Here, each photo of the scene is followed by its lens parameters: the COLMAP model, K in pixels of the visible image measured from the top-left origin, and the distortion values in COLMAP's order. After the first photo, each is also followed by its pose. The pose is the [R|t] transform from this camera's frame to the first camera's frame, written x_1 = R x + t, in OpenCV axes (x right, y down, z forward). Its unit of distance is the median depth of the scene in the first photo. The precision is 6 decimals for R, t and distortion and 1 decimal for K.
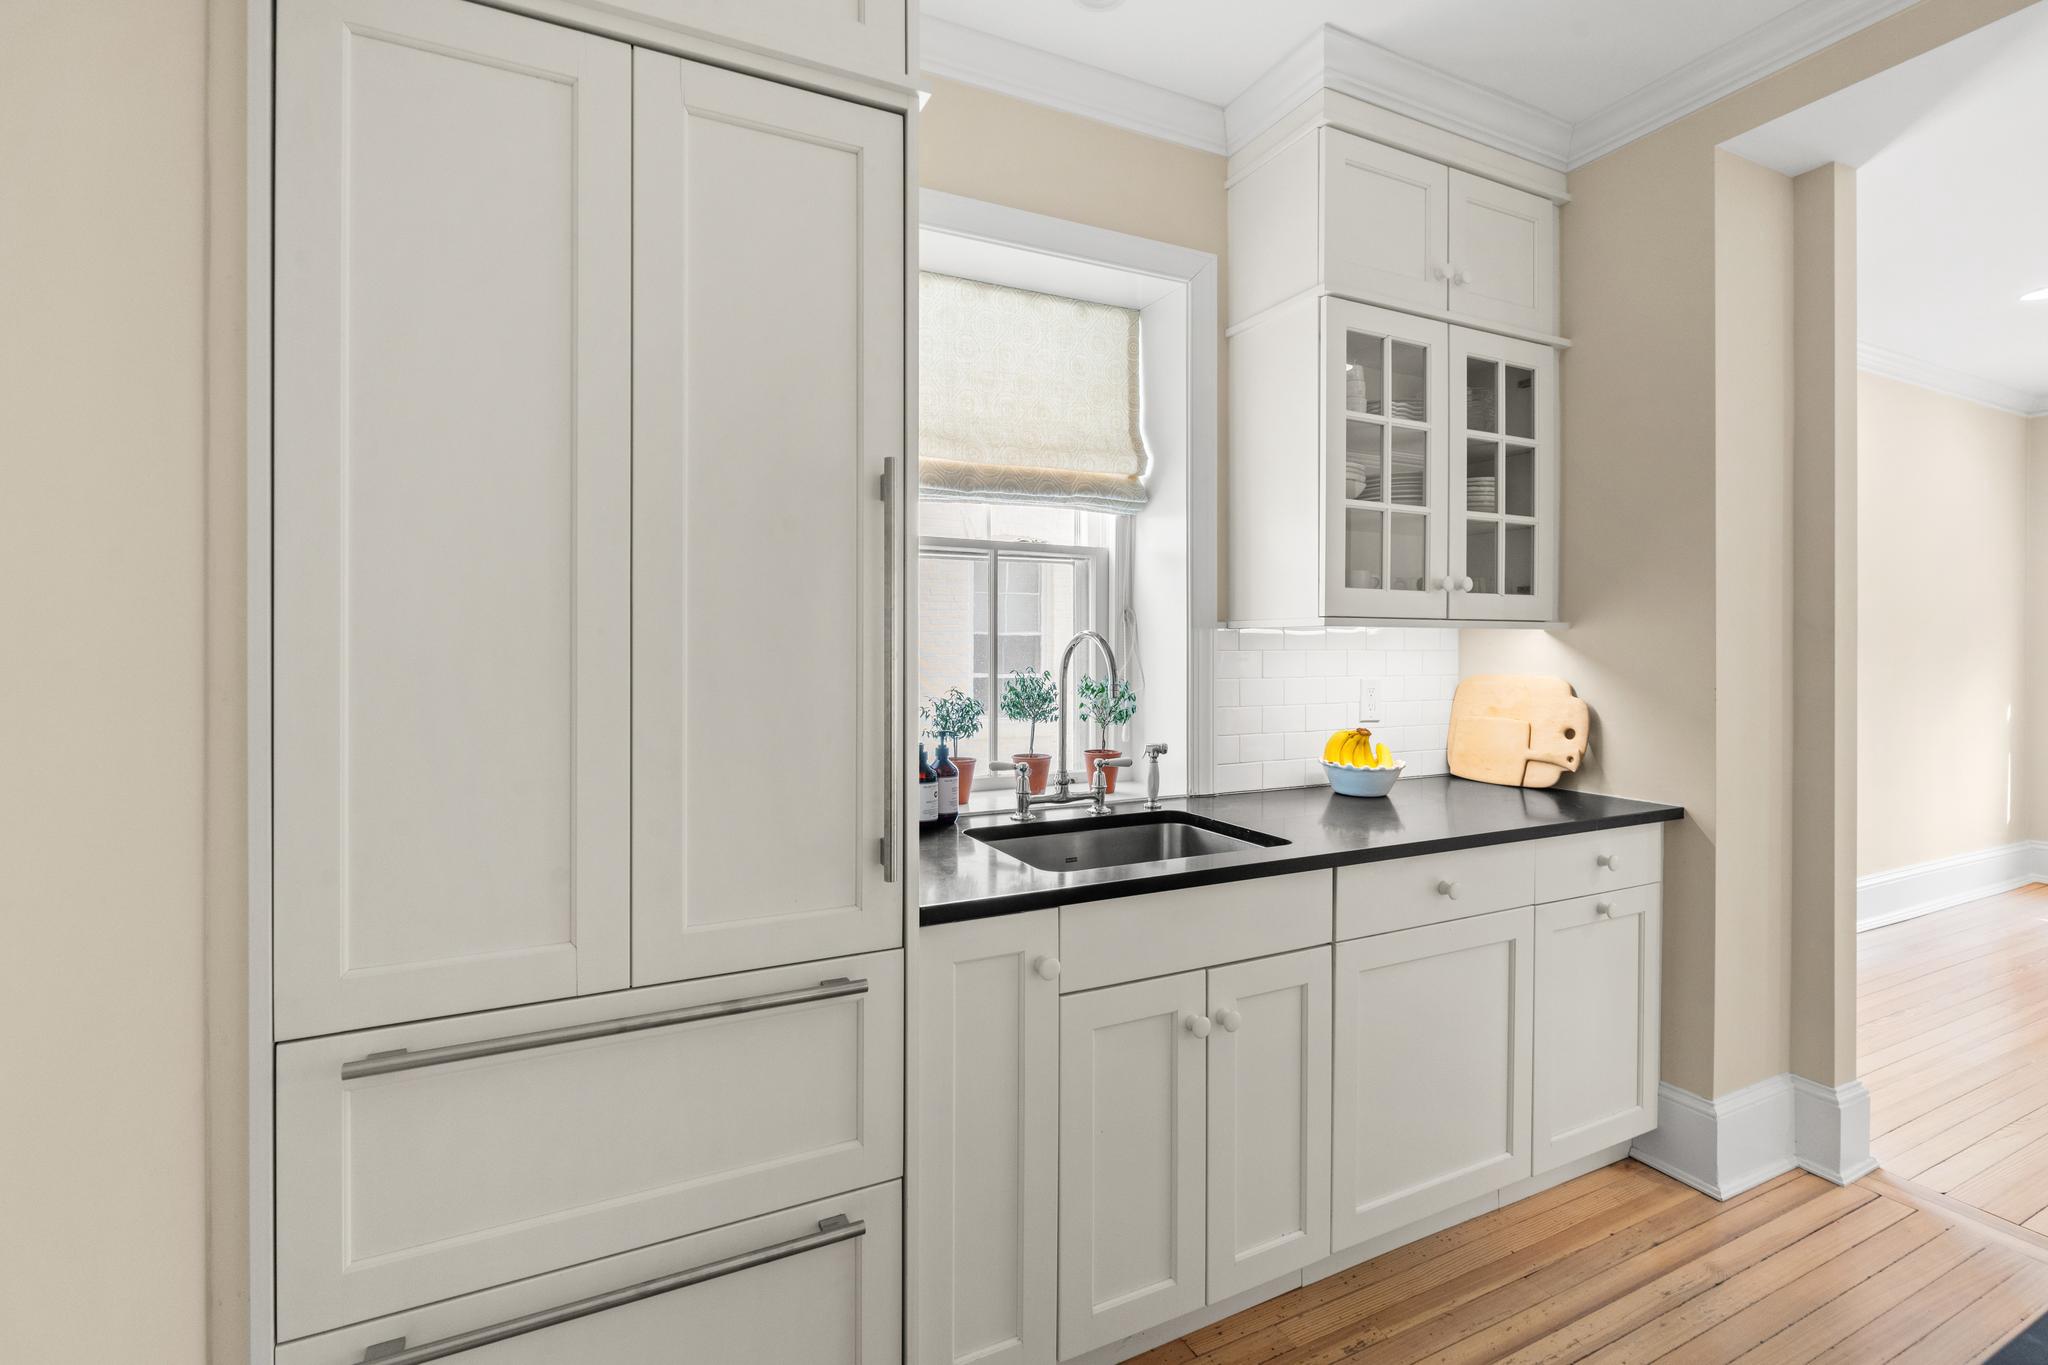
lens RADIAL K [[927.0, 0, 1018.3], [0, 927.0, 645.4], [0, 0, 1]] dist [-0.004078, -0.000622]
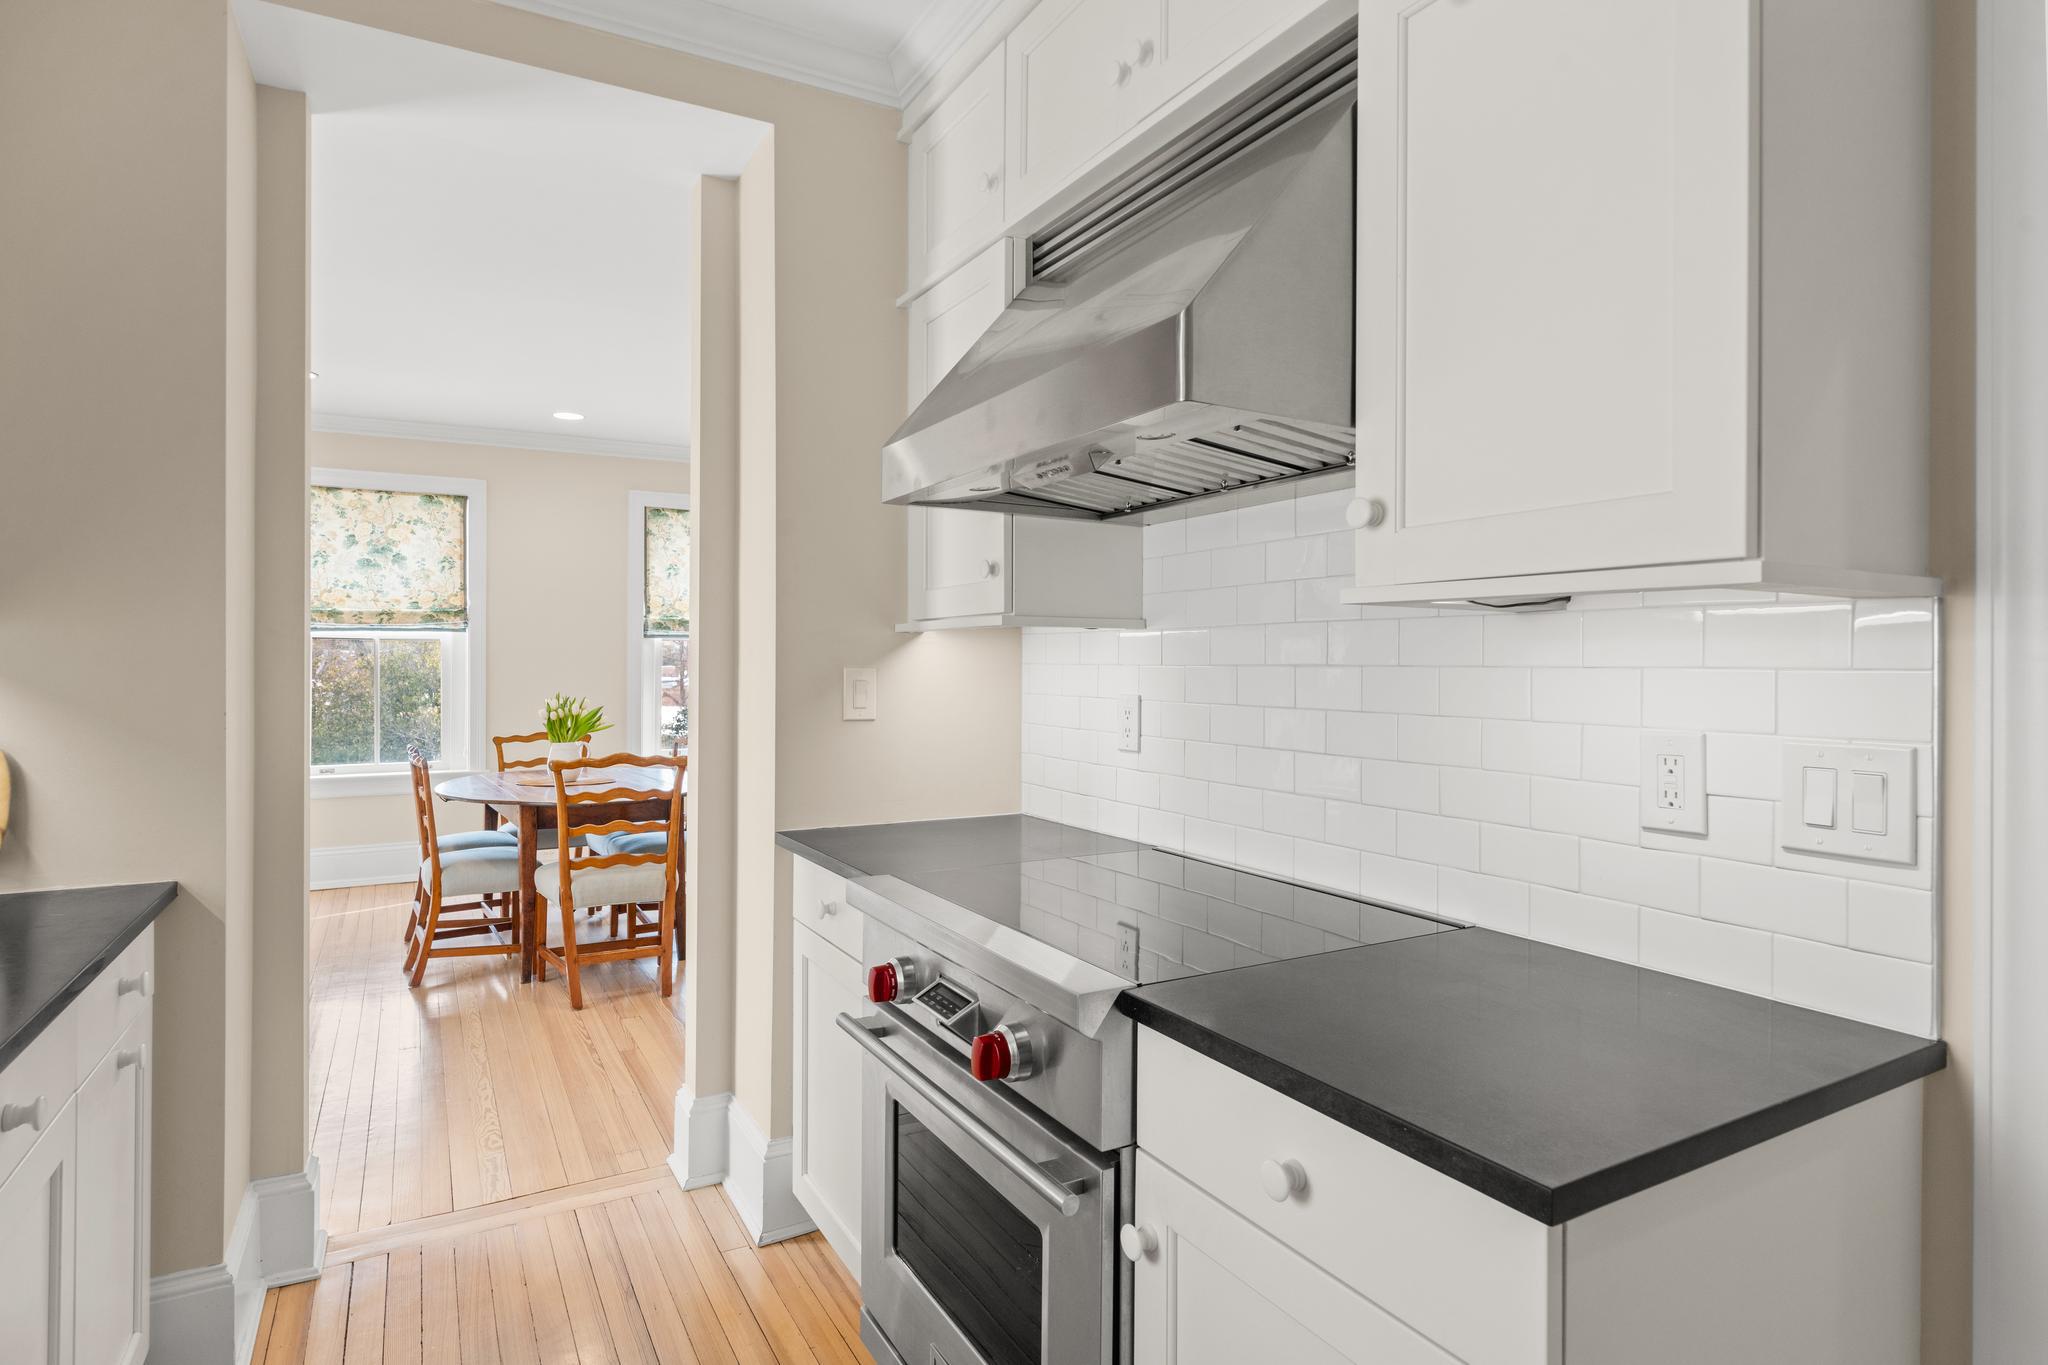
lens RADIAL K [[1063.4, 0, 1024.7], [0, 1063.4, 655.7], [0, 0, 1]] dist [0.000912, -0.000073]
pose [[-0.045566, -0.000703, 0.998961, -0.129952], [-0.001345, 0.999999, 0.000643, -0.002127], [-0.998960, -0.001314, -0.045567, 0.355933]]
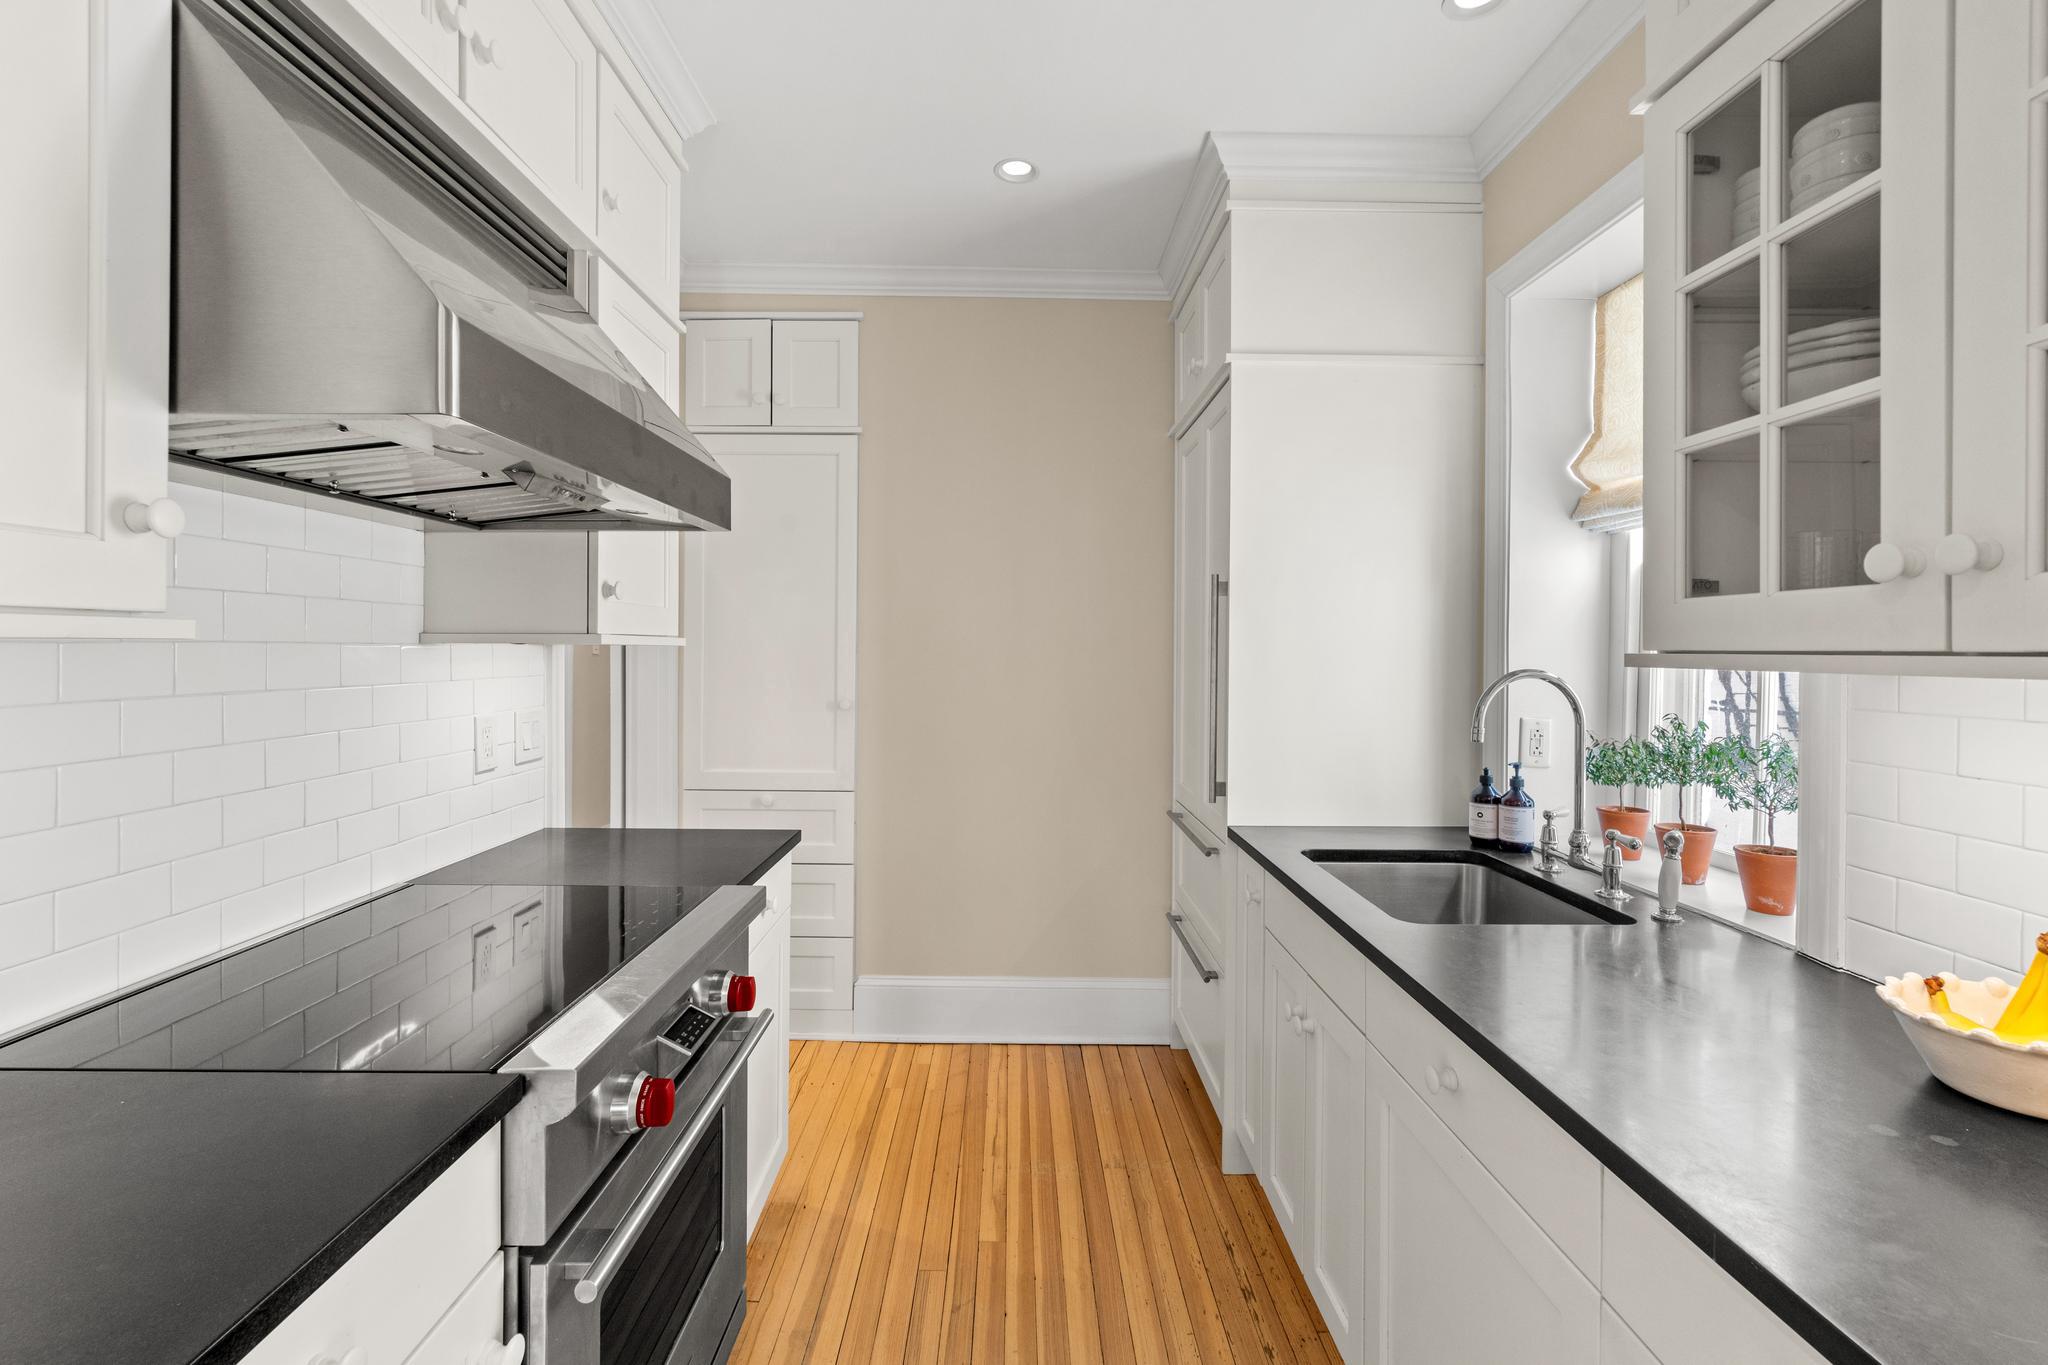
lens RADIAL K [[902.3, 0, 1015.9], [0, 902.3, 644.5], [0, 0, 1]] dist [-0.001047, 0.000023]
pose [[-0.439219, -0.010903, -0.898314, 0.940012], [-0.010396, 0.999921, -0.007053, -0.024783], [0.898320, 0.006241, -0.439298, 0.811262]]
